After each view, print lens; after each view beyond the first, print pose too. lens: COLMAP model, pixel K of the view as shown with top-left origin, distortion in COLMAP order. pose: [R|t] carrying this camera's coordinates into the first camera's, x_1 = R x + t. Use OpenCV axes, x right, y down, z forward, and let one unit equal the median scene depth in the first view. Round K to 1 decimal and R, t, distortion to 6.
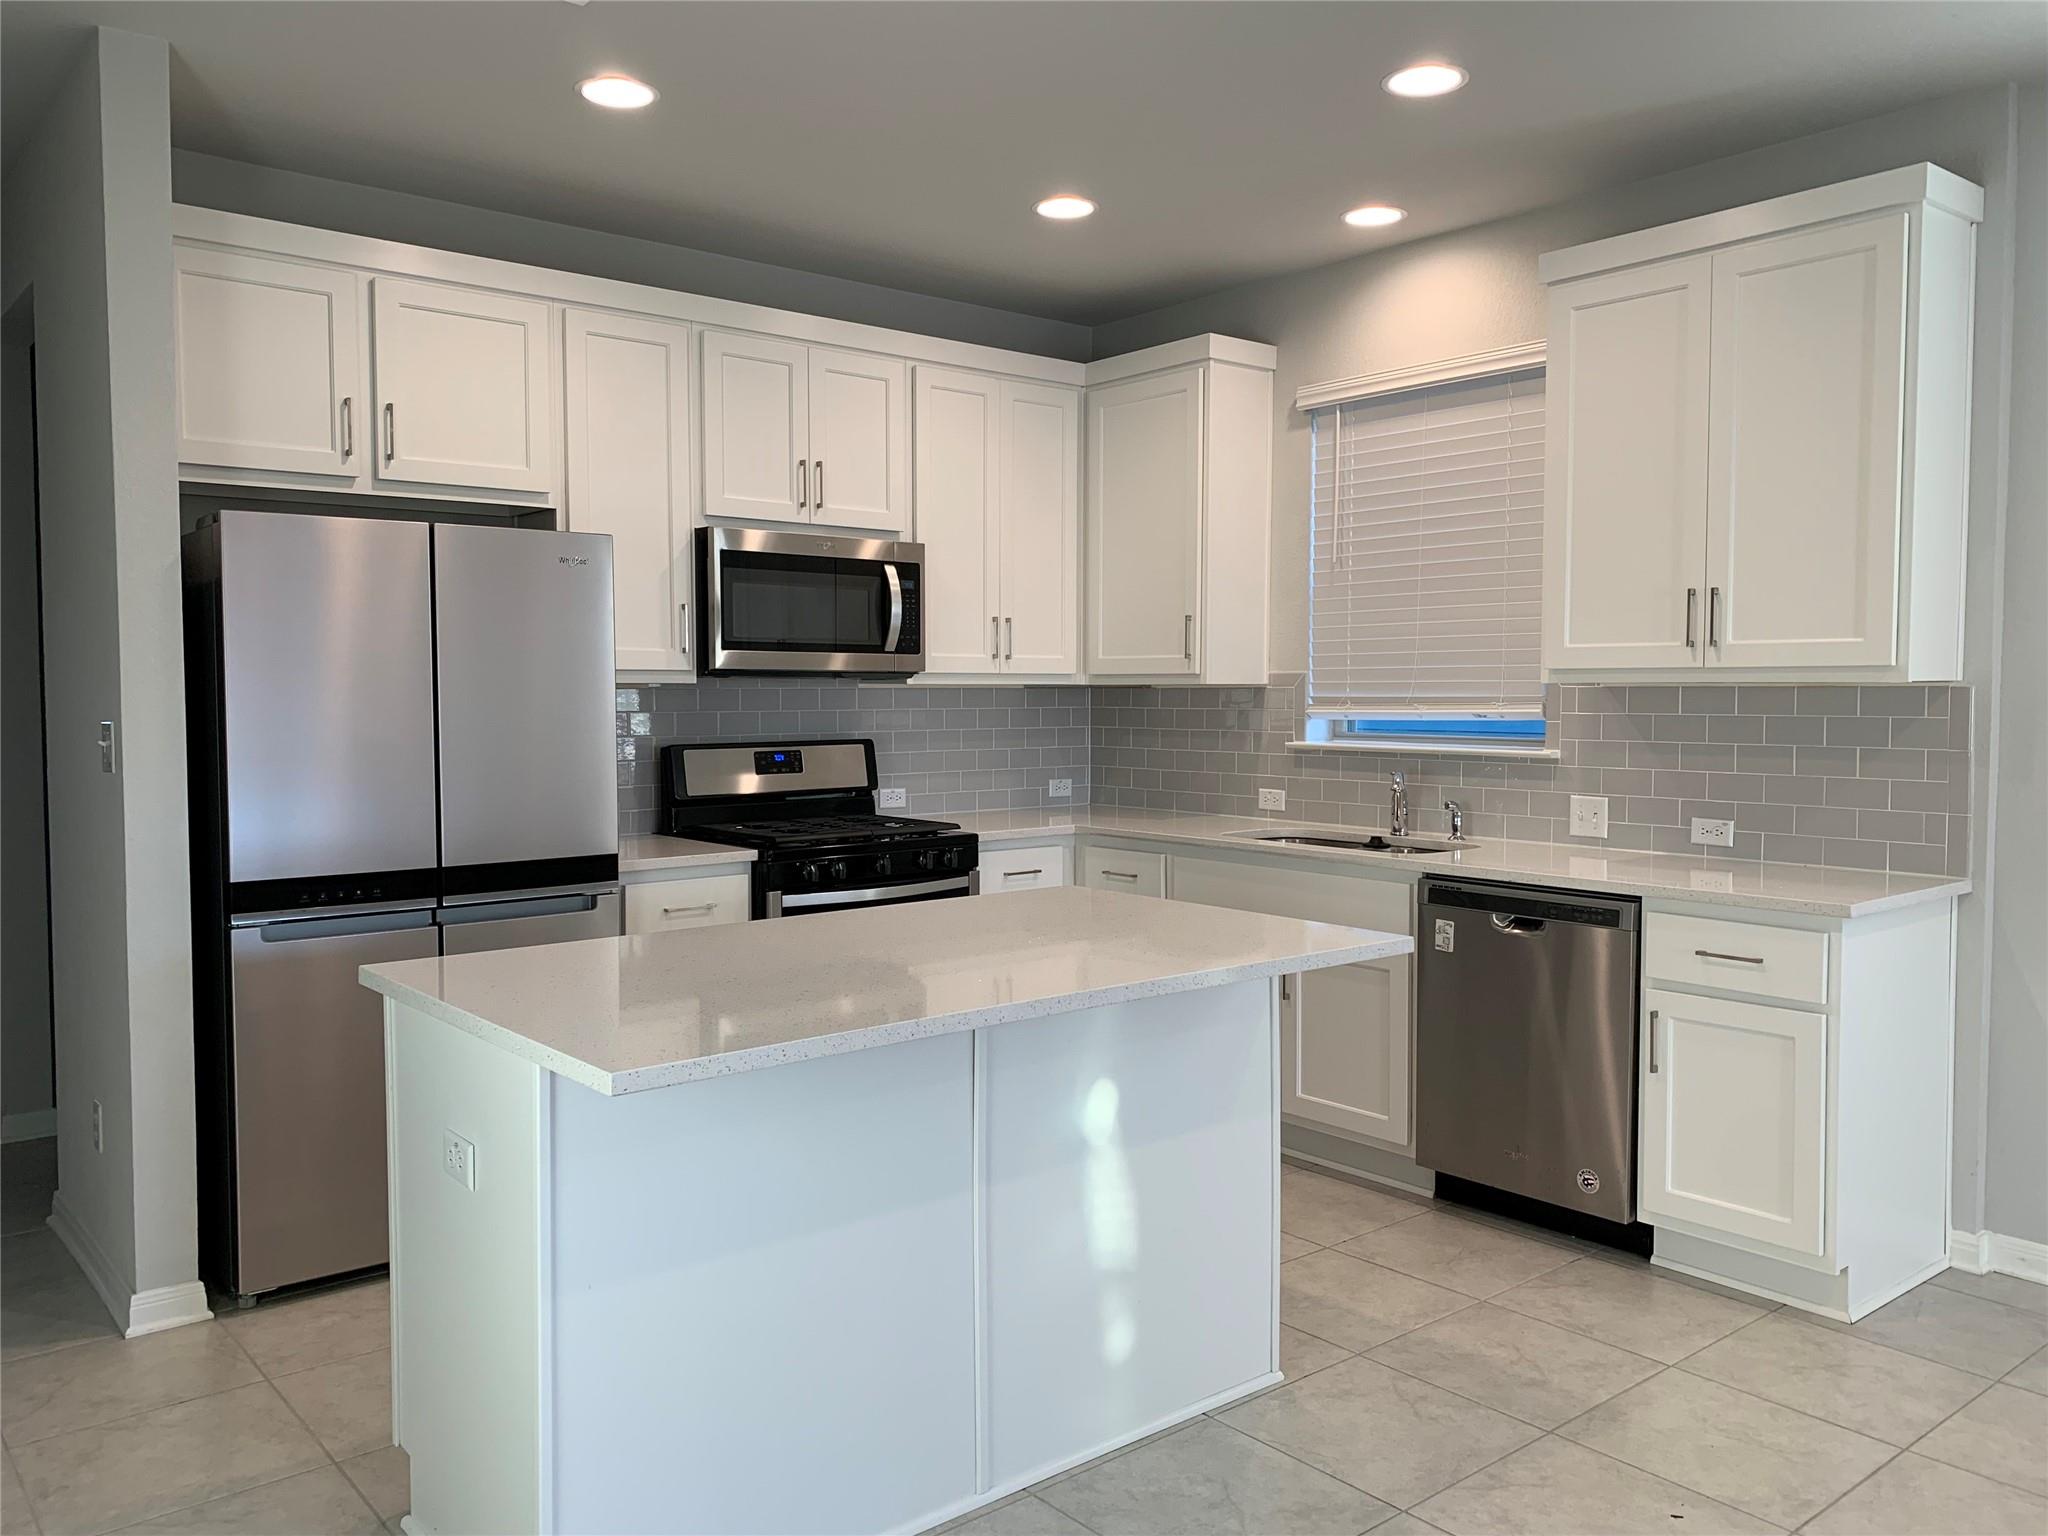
lens RADIAL K [[1563.1, 0, 1011.7], [0, 1563.1, 772.1], [0, 0, 1]] dist [0.031604, -0.046935]
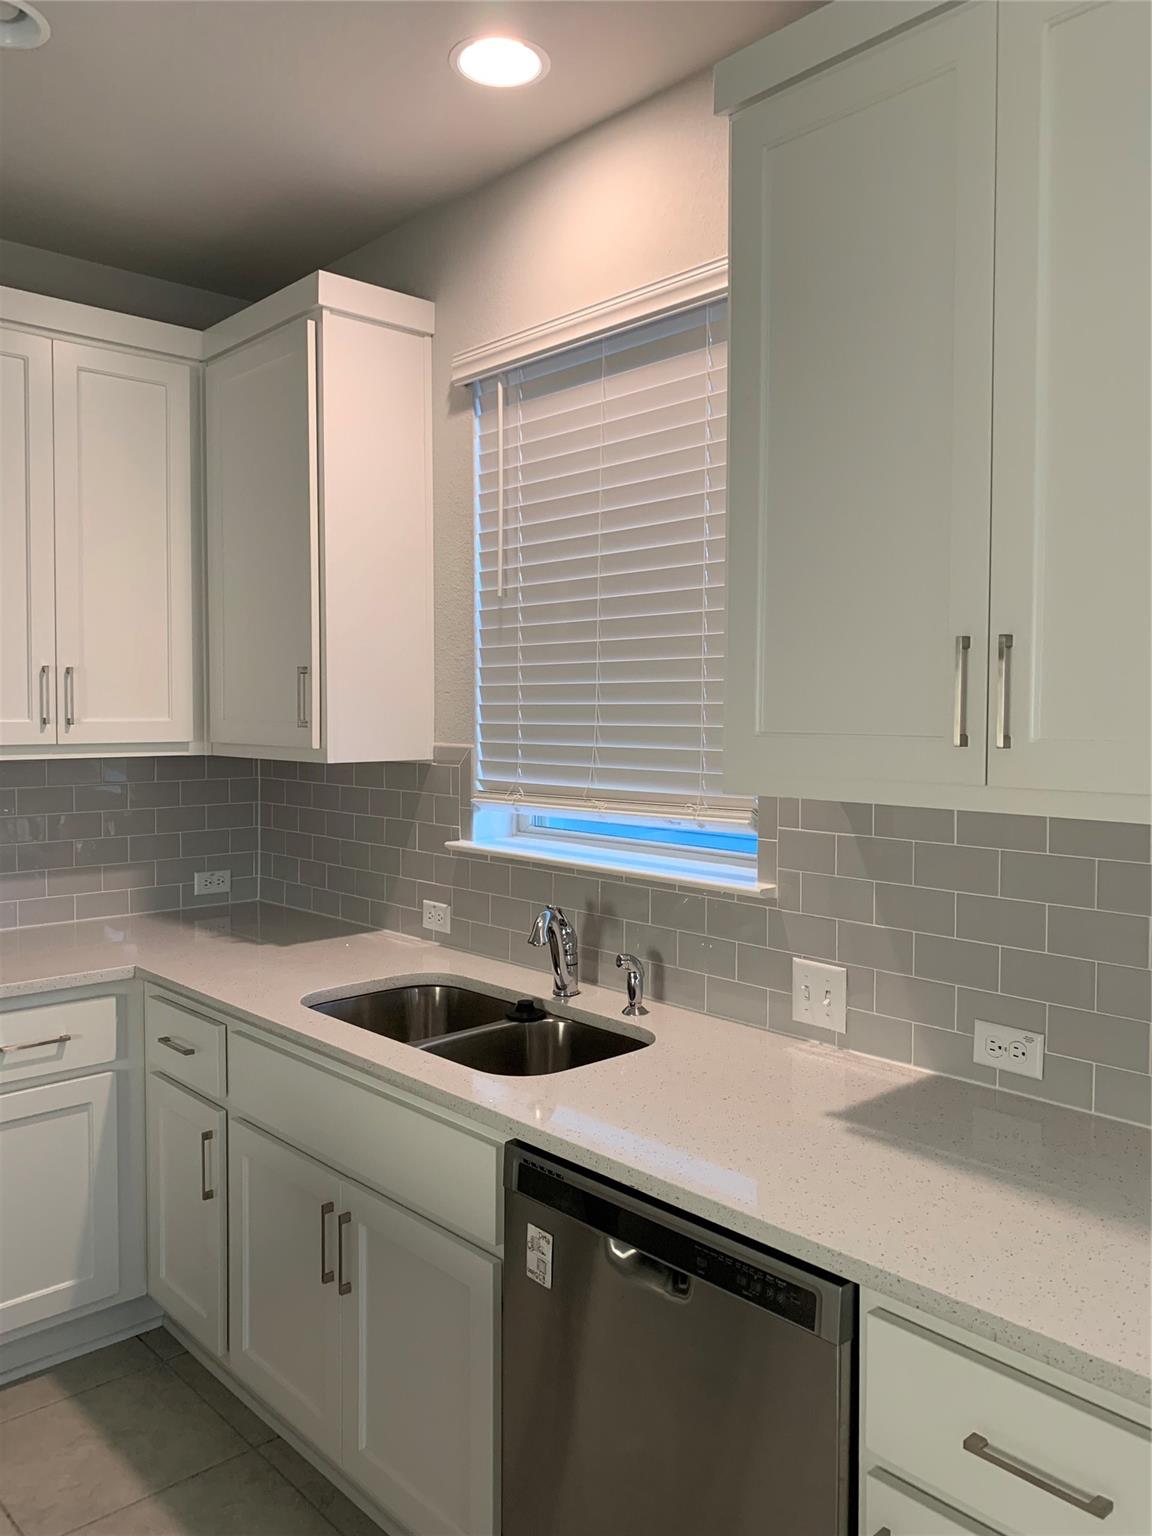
lens RADIAL K [[1172.3, 0, 585.6], [0, 1172.3, 748.2], [0, 0, 1]] dist [0.031604, -0.046935]
pose [[0.998282, 0.000493, 0.058583, 0.239340], [0.000504, 0.999855, -0.017007, -0.061266], [-0.058583, 0.017007, 0.998138, 0.517448]]
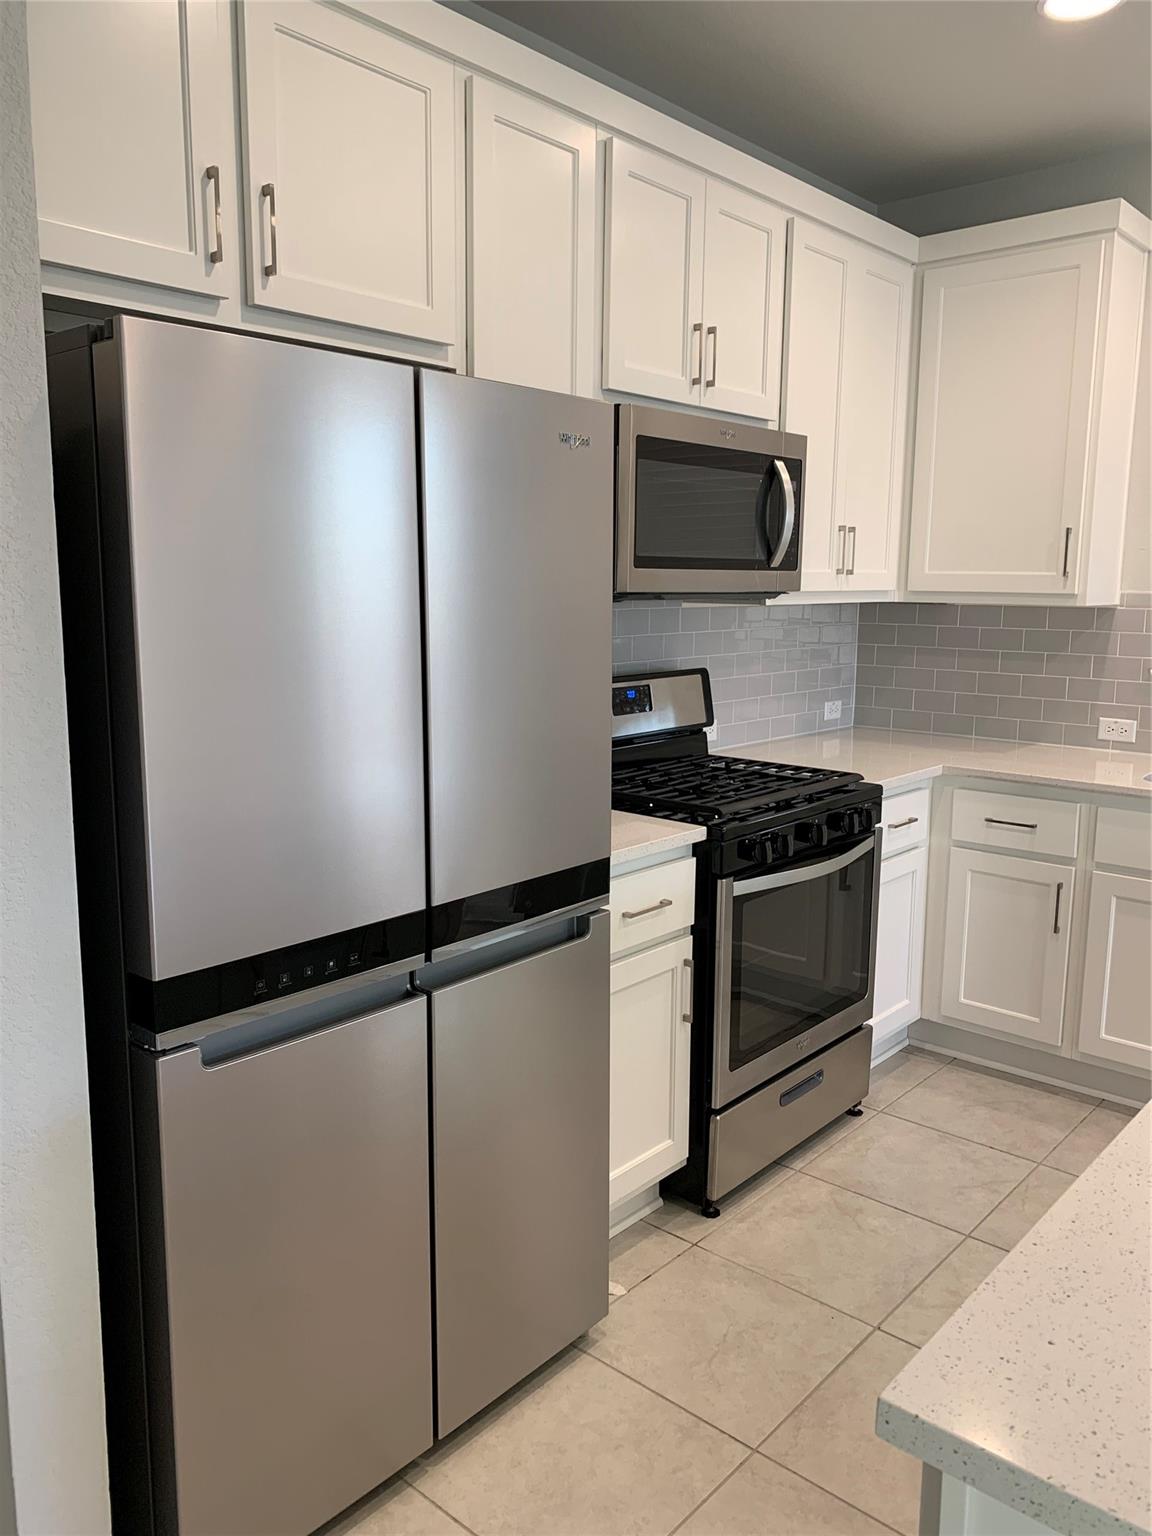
lens RADIAL K [[1172.3, 0, 566.2], [0, 1172.3, 760.3], [0, 0, 1]] dist [0.031604, -0.046935]
pose [[0.988119, -0.015512, 0.152903, -0.309736], [0.000004, 0.994896, 0.100904, -0.041017], [-0.153688, -0.099705, 0.983076, 0.418787]]
